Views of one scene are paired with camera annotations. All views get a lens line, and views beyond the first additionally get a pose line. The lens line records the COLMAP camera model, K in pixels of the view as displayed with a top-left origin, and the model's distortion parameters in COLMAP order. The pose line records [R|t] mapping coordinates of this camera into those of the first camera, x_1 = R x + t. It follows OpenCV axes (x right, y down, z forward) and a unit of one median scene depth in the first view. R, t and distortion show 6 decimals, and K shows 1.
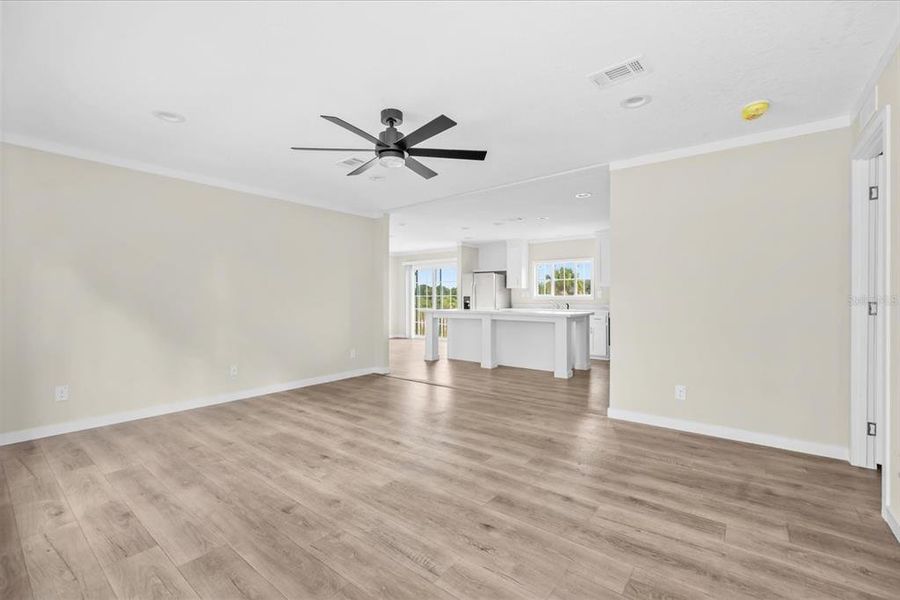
lens RADIAL K [[391.0, 0, 438.2], [0, 391.0, 297.8], [0, 0, 1]] dist [-0.026373, 0.000143]
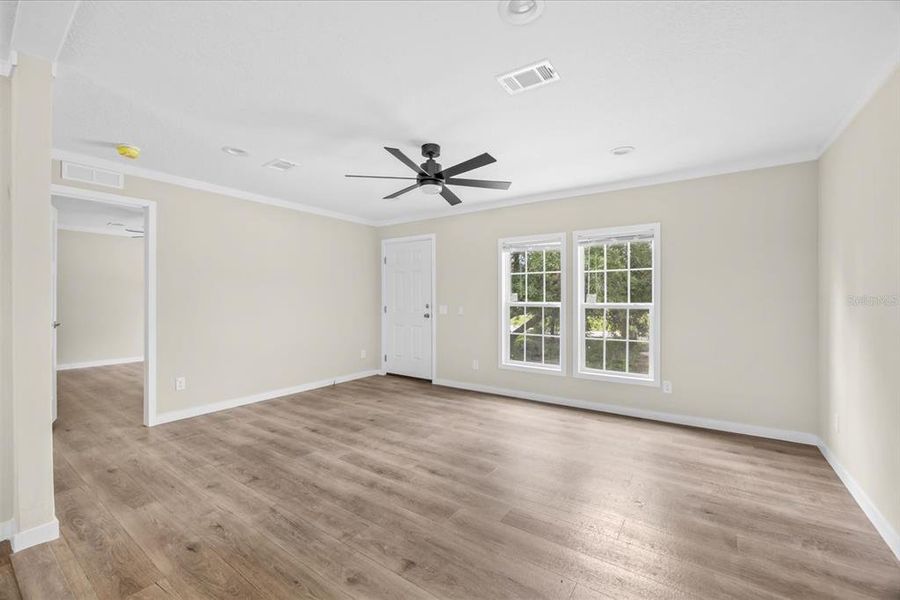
lens RADIAL K [[368.8, 0, 450.0], [0, 368.8, 300.0], [0, 0, 1]] dist [-0.001187, 0.000010]
pose [[-0.996659, 0.003034, -0.081619, -0.103216], [0.001999, 0.999917, 0.012757, -0.042712], [0.081651, 0.012551, -0.996582, 2.531811]]
